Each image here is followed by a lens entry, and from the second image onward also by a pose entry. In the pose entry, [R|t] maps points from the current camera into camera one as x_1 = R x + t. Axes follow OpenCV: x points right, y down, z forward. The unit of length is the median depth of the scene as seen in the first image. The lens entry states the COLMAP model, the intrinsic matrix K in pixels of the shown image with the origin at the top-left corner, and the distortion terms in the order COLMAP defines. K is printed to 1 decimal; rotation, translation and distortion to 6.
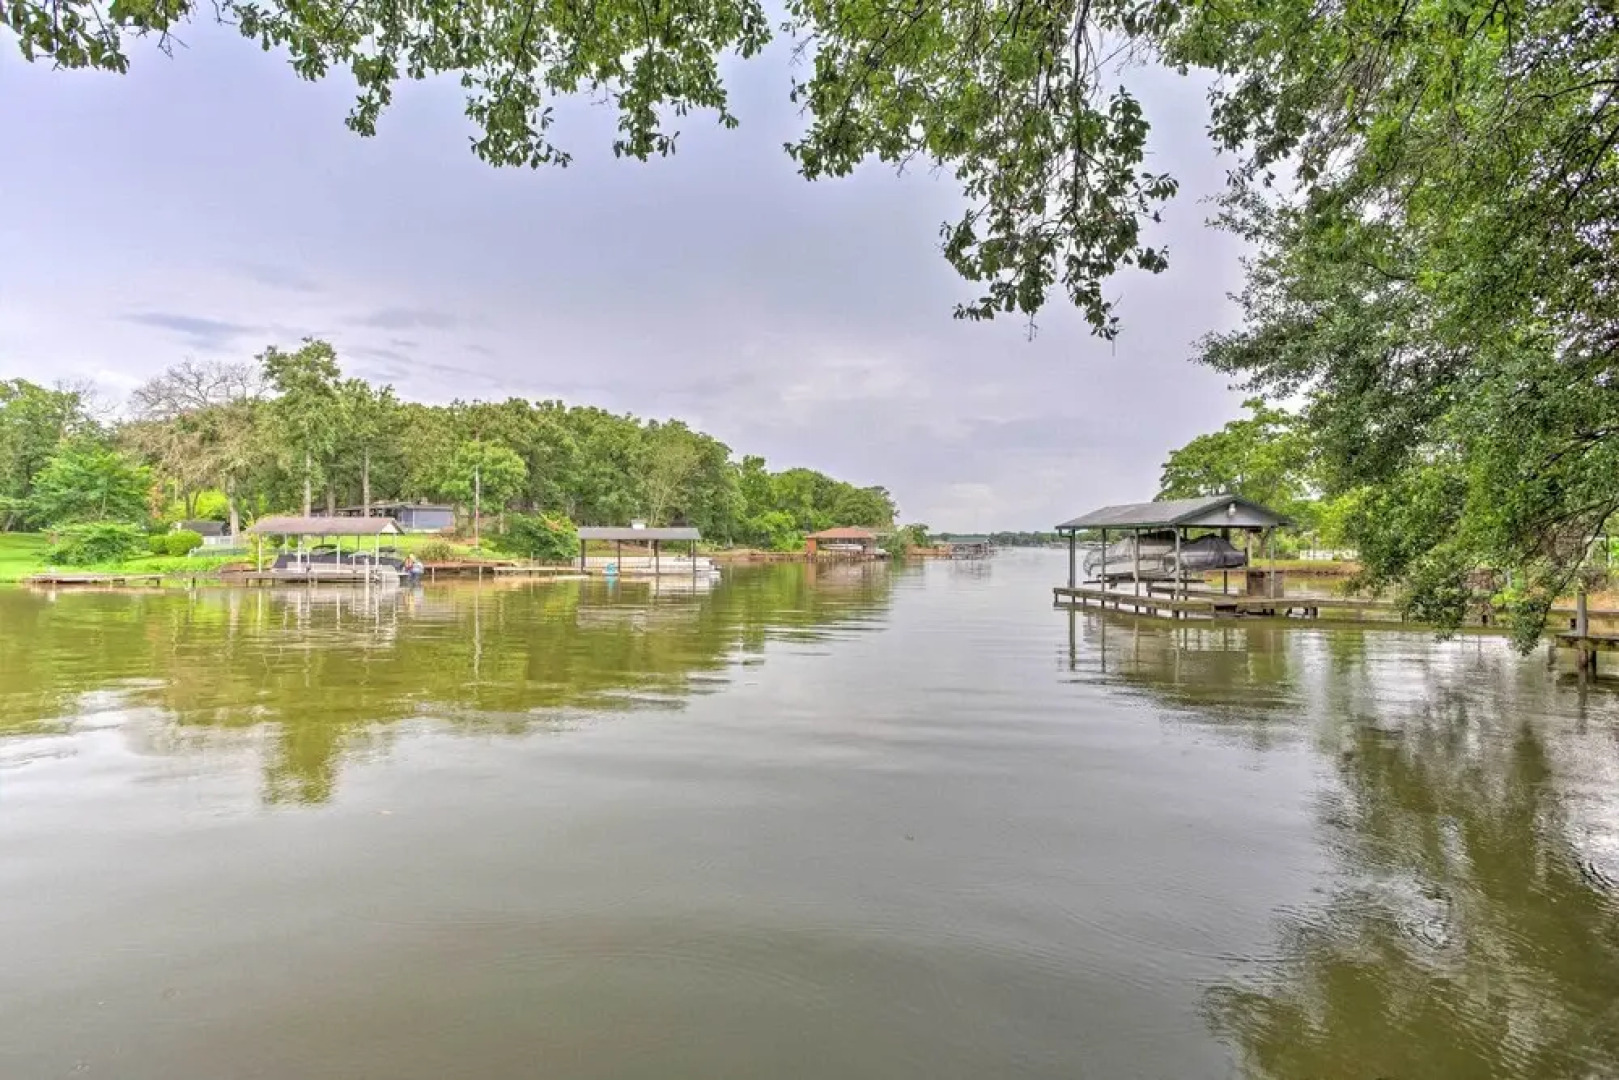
lens RADIAL K [[814.1, 0, 809.5], [0, 814.1, 540.0], [0, 0, 1]] dist [-0.019914, 0.000019]
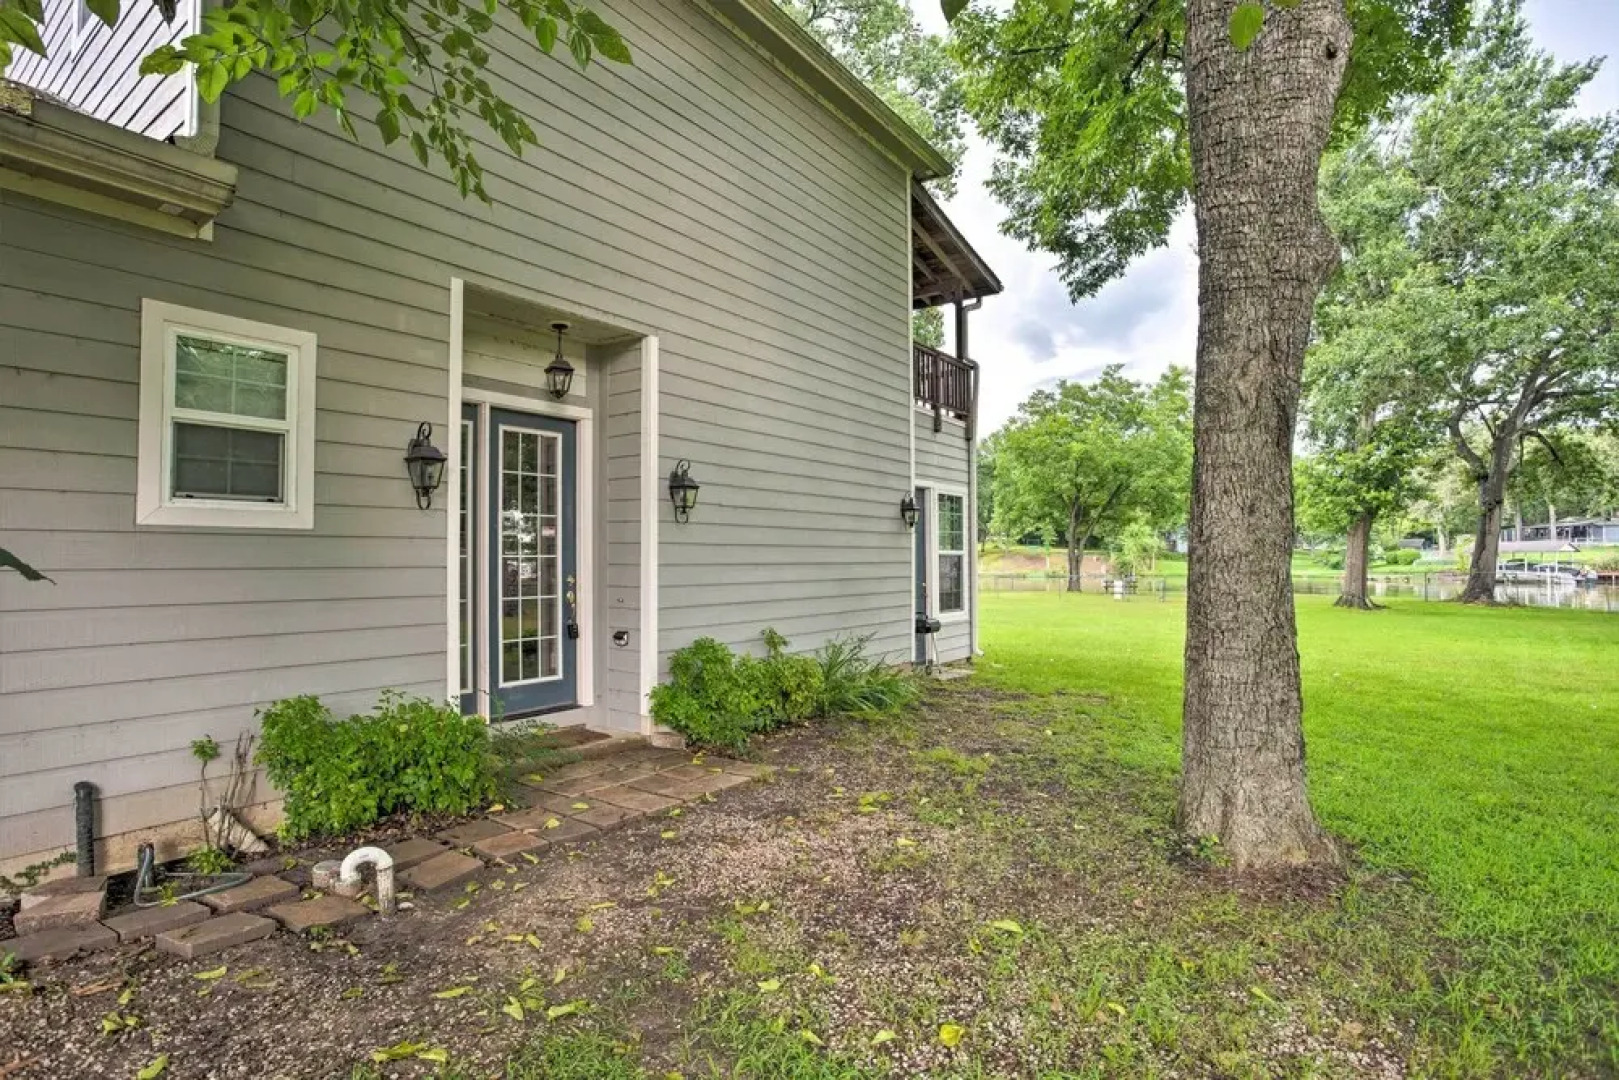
lens RADIAL K [[789.3, 0, 809.5], [0, 789.3, 540.0], [0, 0, 1]] dist [0.001568, 0.000754]
pose [[0.303584, -0.019964, -0.952595, 0.360982], [0.008690, 0.999797, -0.018184, -0.011833], [0.952765, -0.002758, 0.303696, -0.623459]]
